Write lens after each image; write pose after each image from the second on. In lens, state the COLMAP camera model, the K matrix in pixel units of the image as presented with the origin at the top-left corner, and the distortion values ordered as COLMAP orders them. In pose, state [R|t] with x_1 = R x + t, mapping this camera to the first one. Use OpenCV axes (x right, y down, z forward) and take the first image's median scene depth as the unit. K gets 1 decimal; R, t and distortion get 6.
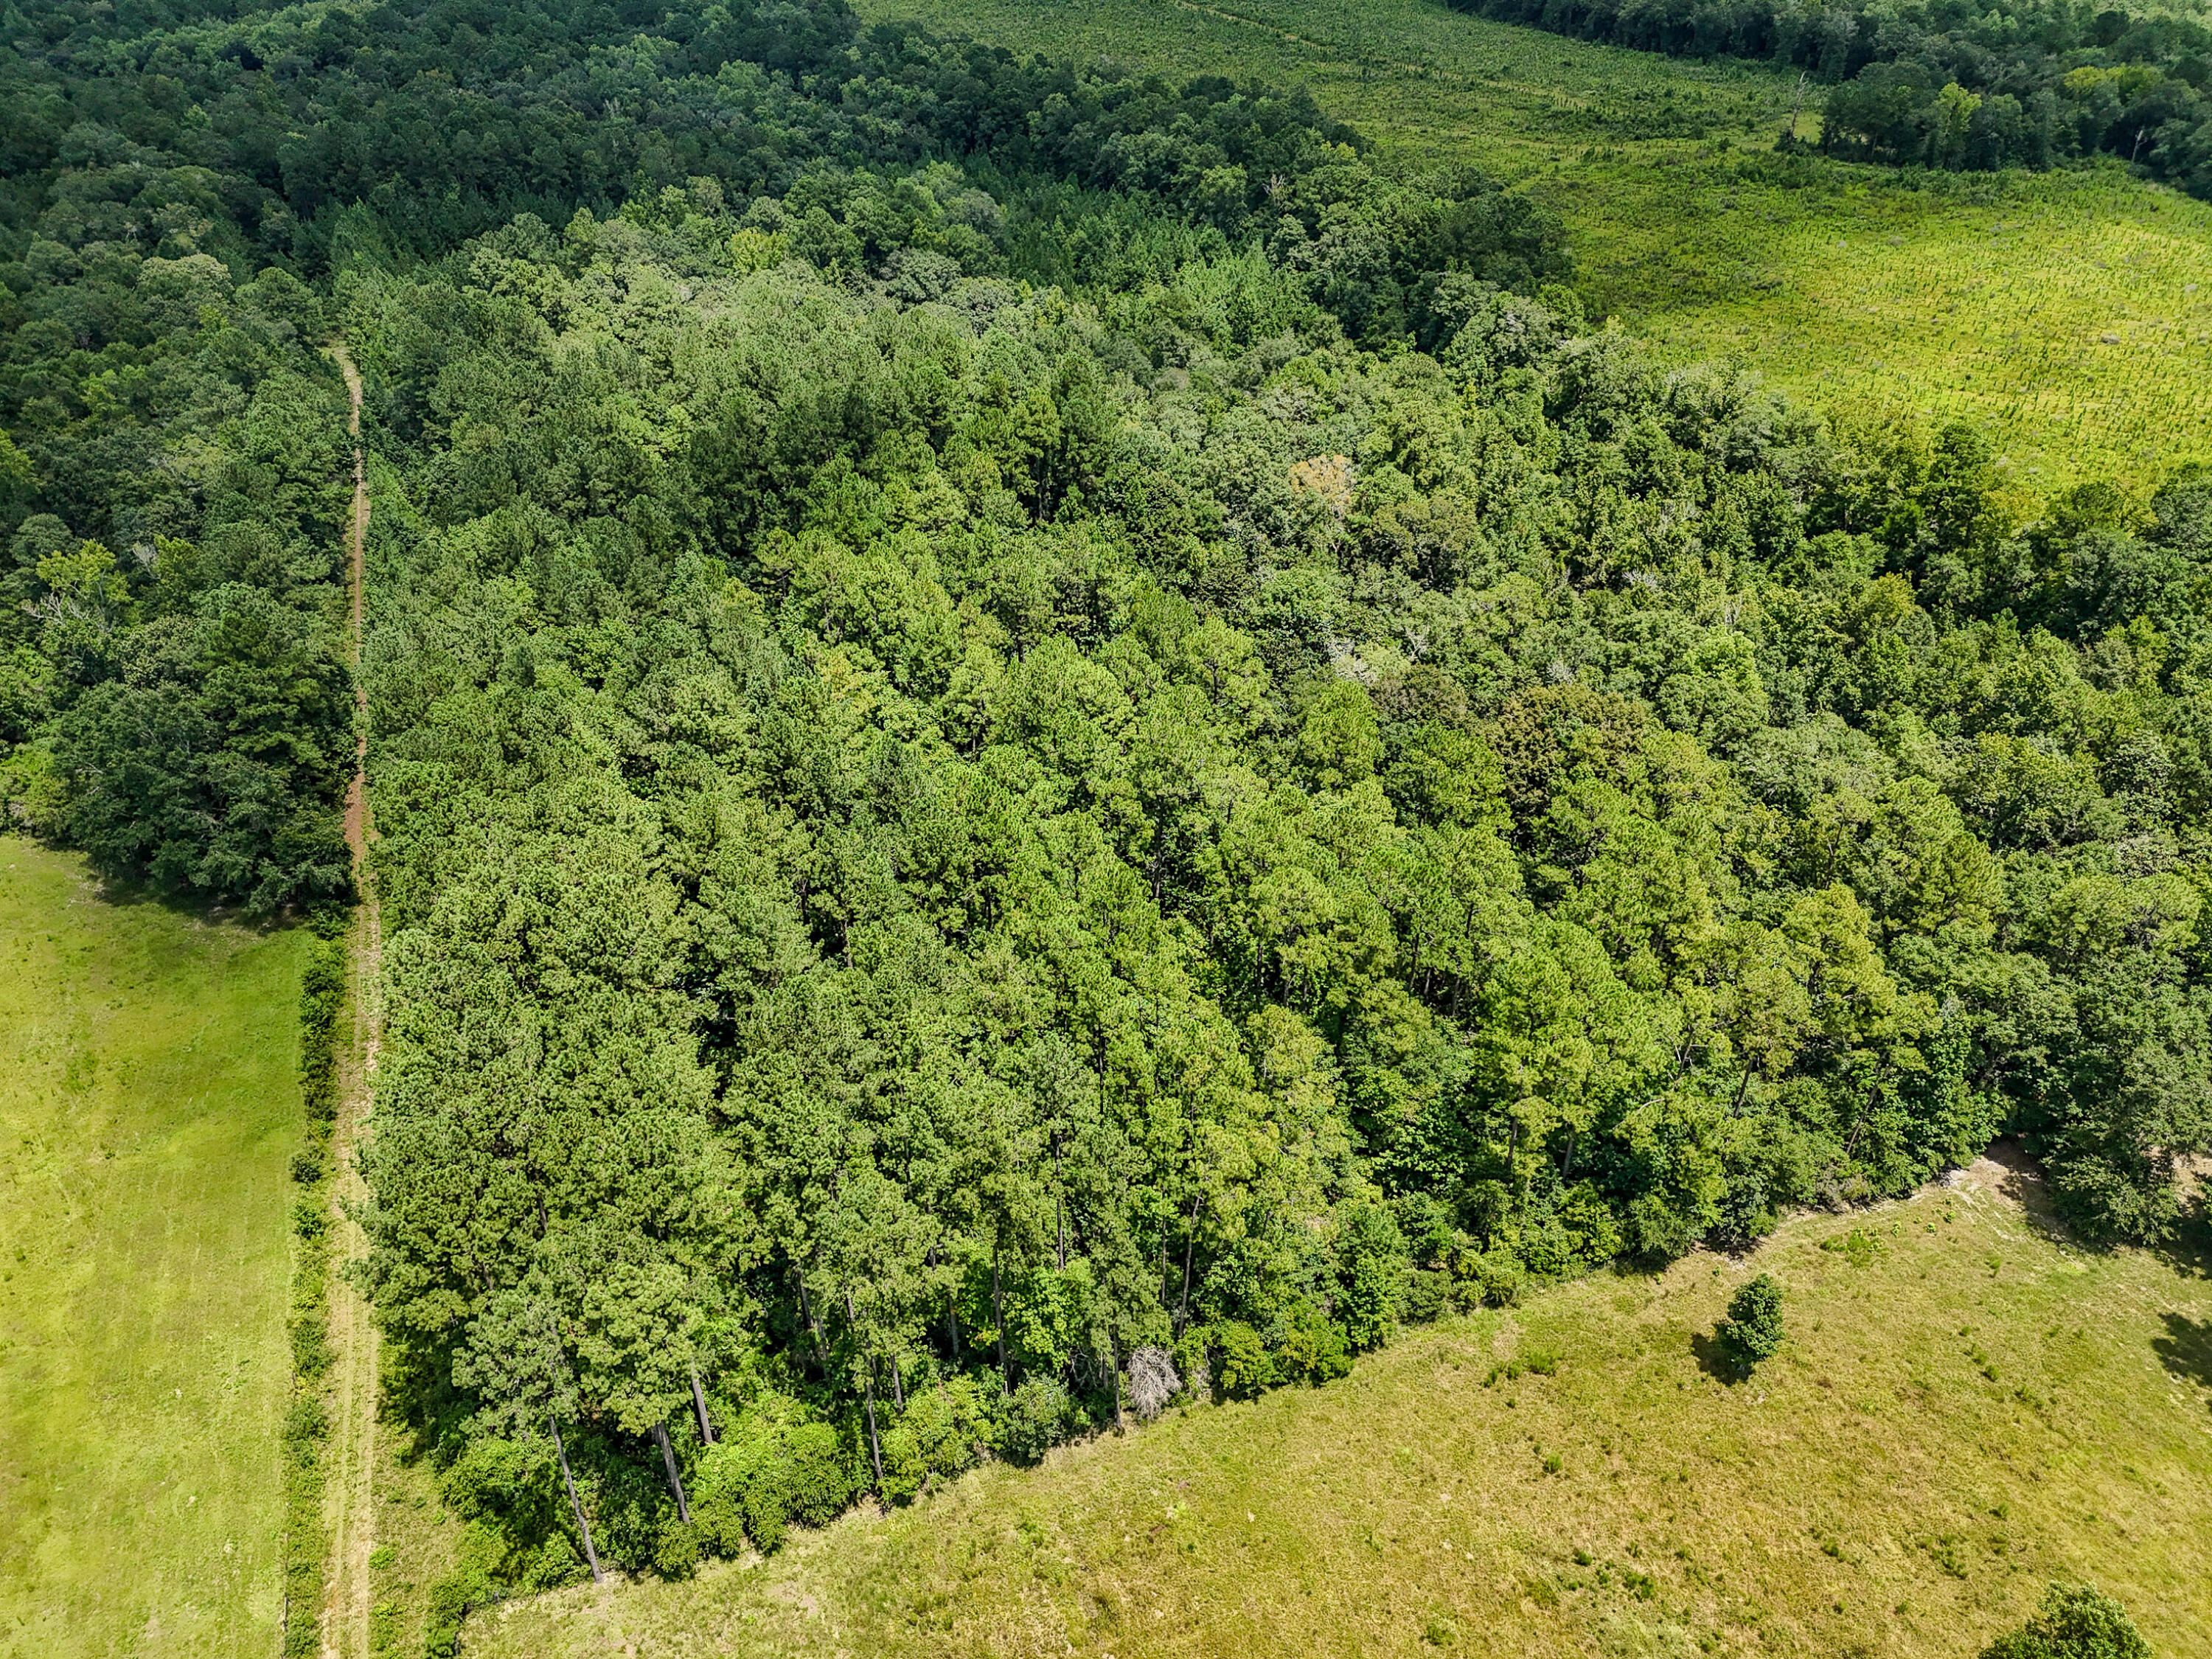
lens RADIAL K [[1648.3, 0, 1098.8], [0, 1648.3, 840.7], [0, 0, 1]] dist [0.070645, -0.061679]
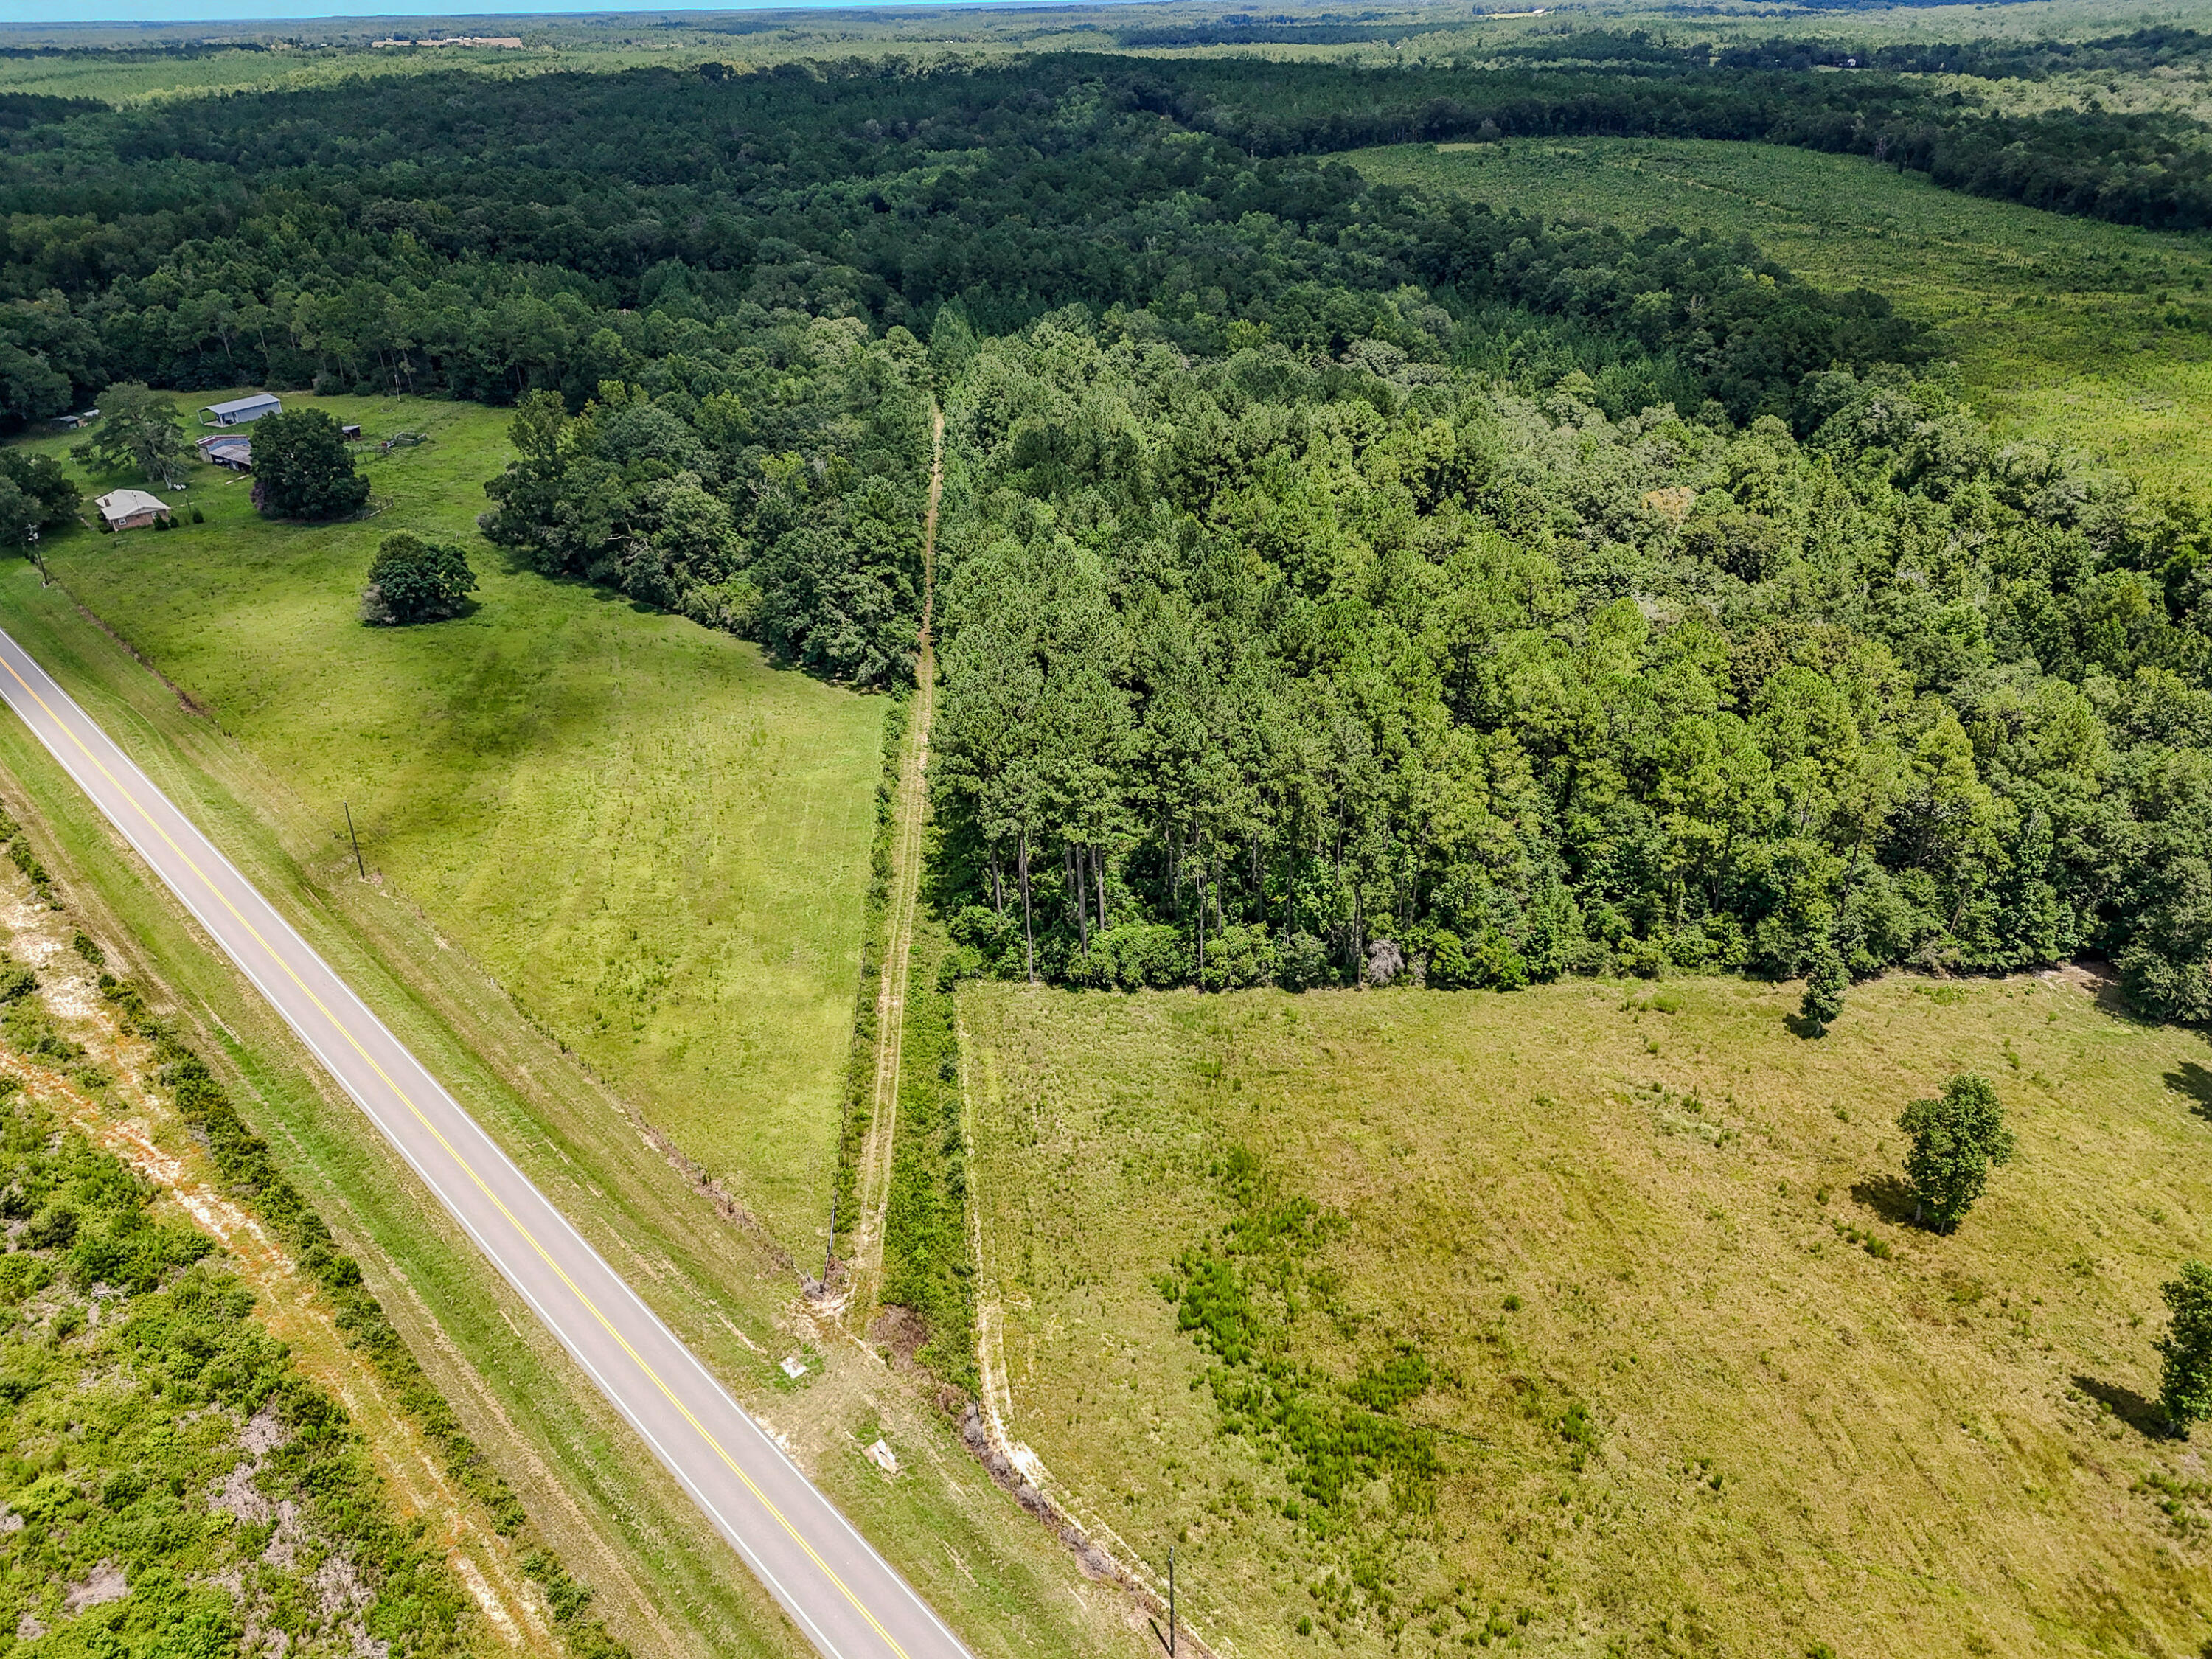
lens RADIAL K [[1648.3, 0, 1092.7], [0, 1648.3, 837.8], [0, 0, 1]] dist [0.070645, -0.061679]
pose [[0.957810, 0.123372, -0.259575, 0.082988], [-0.148400, 0.985762, -0.079064, 0.201047], [0.246125, 0.114249, 0.962481, -0.287074]]
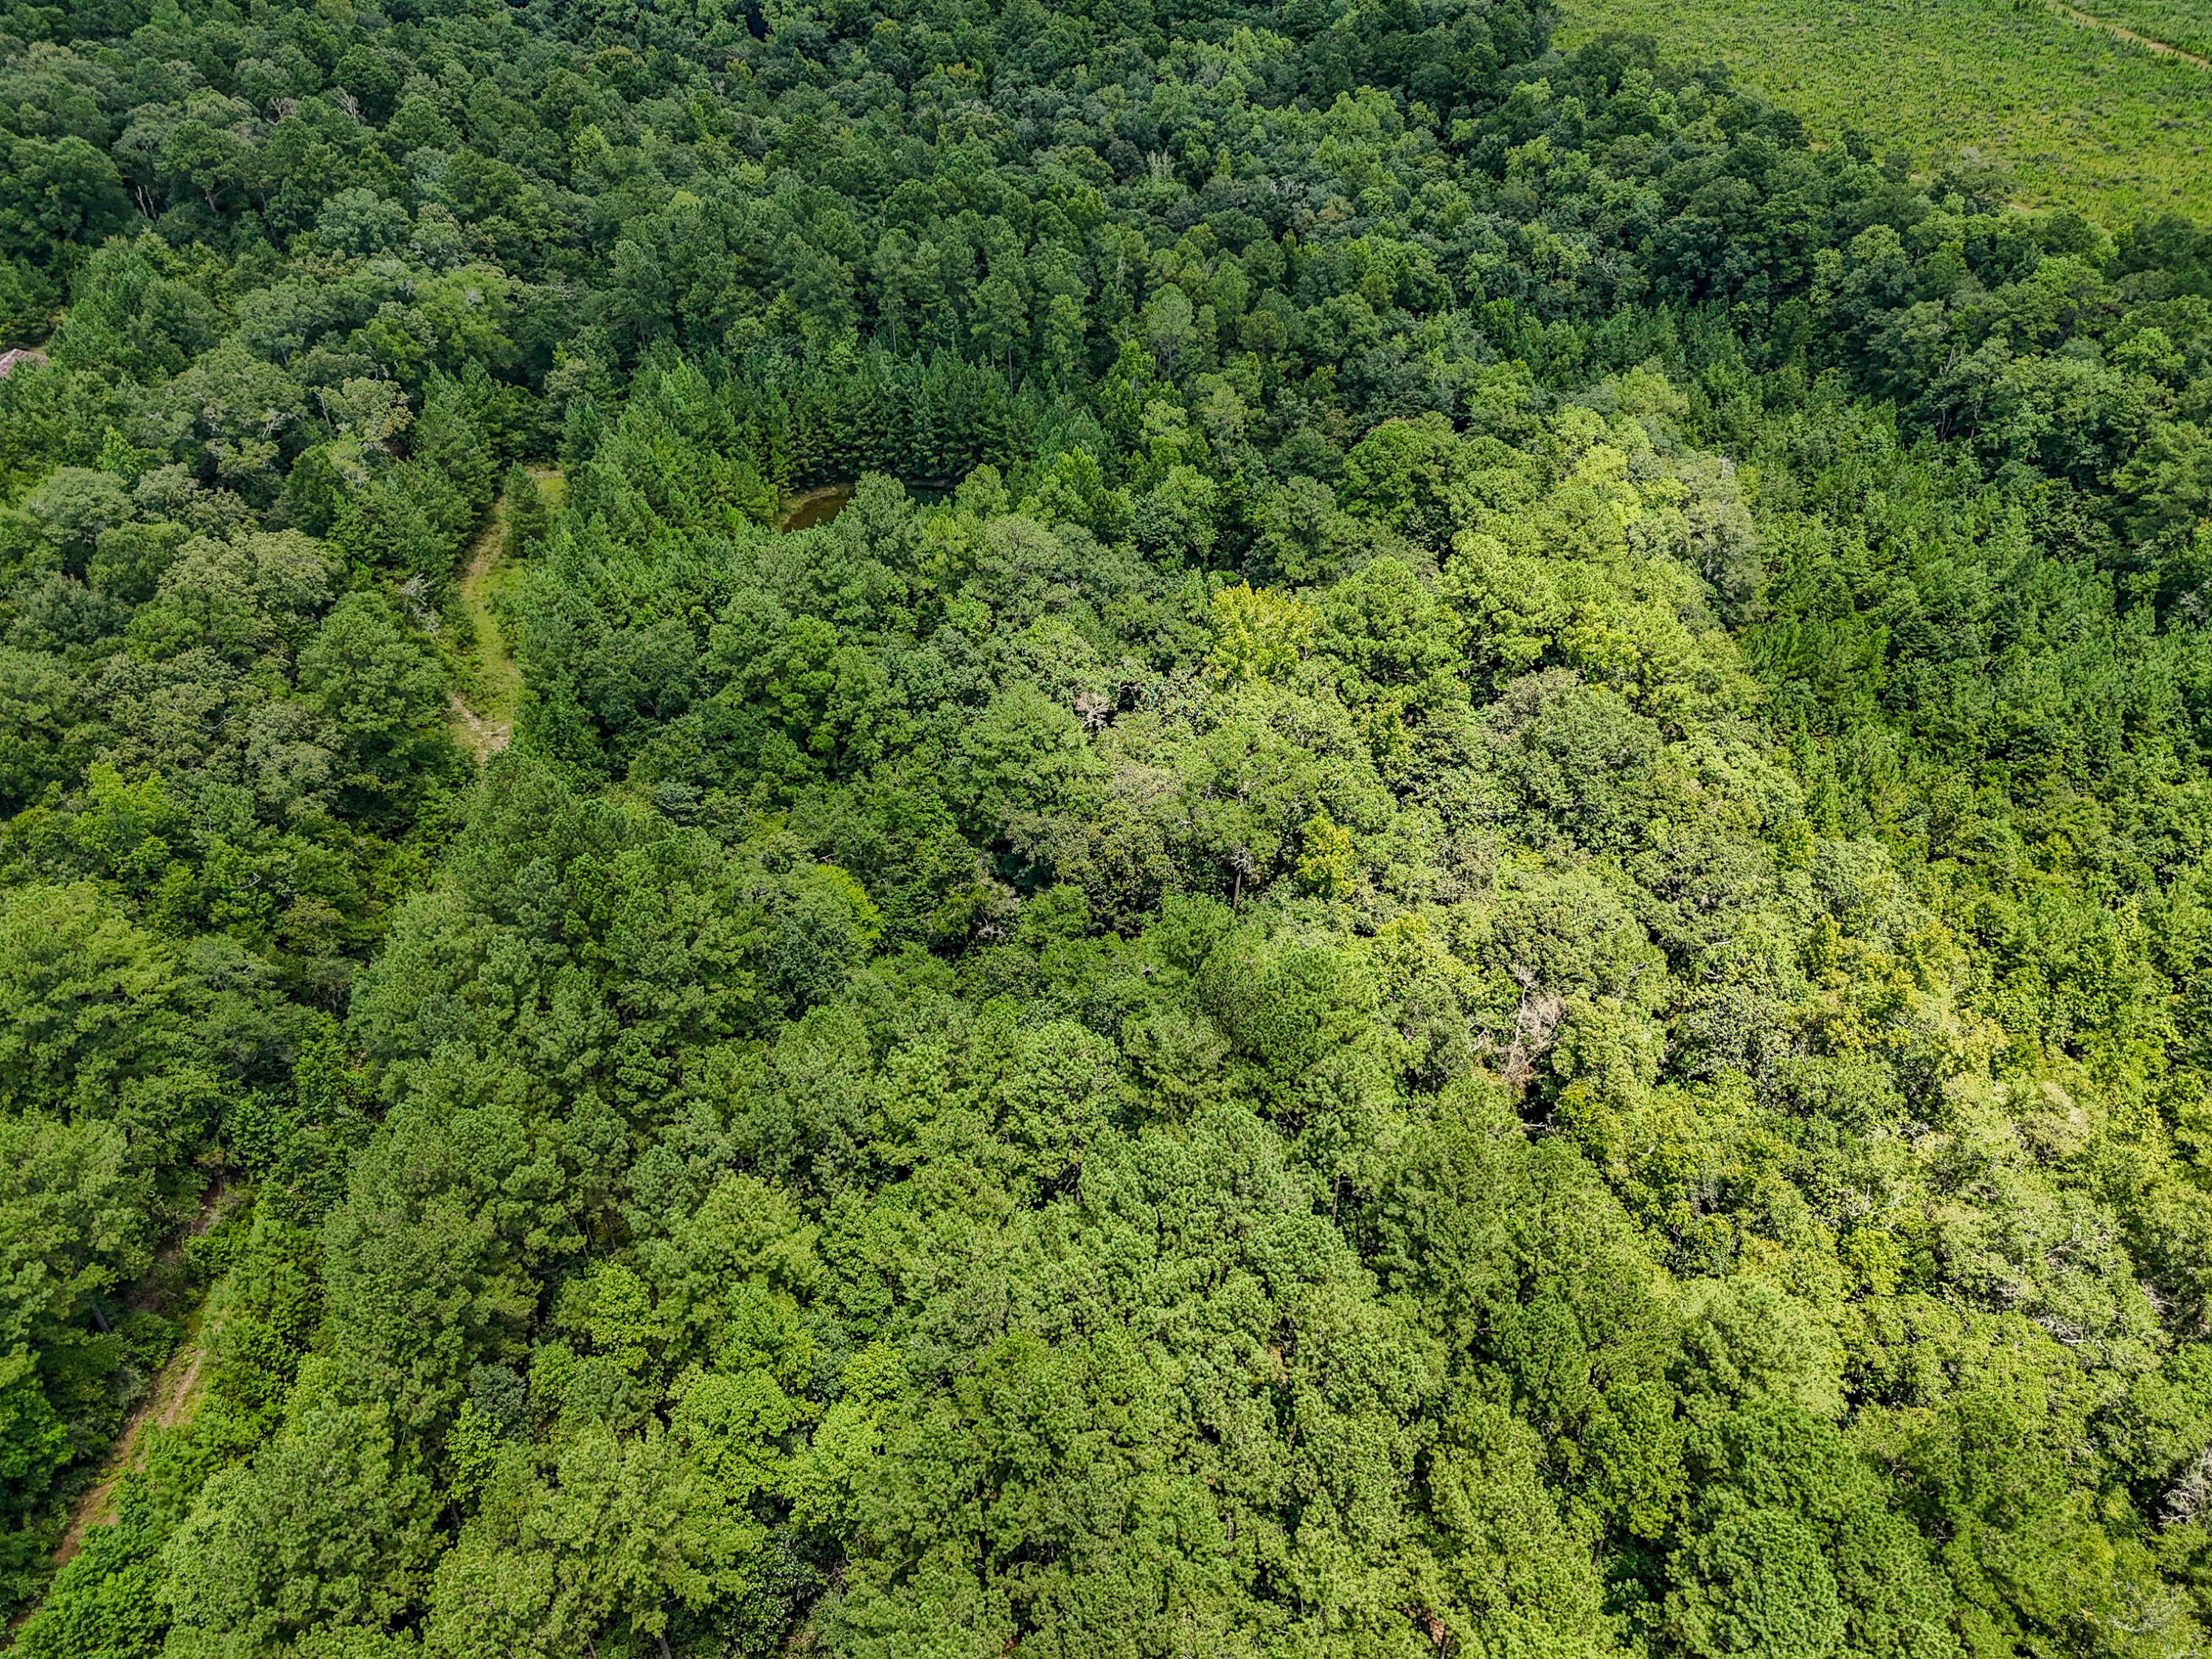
lens RADIAL K [[1648.3, 0, 1099.0], [0, 1648.3, 828.4], [0, 0, 1]] dist [0.070645, -0.061679]
pose [[0.933690, 0.218955, -0.283340, -0.136759], [-0.204323, 0.975581, 0.080588, -0.477968], [0.294067, -0.017352, 0.955627, 0.733074]]
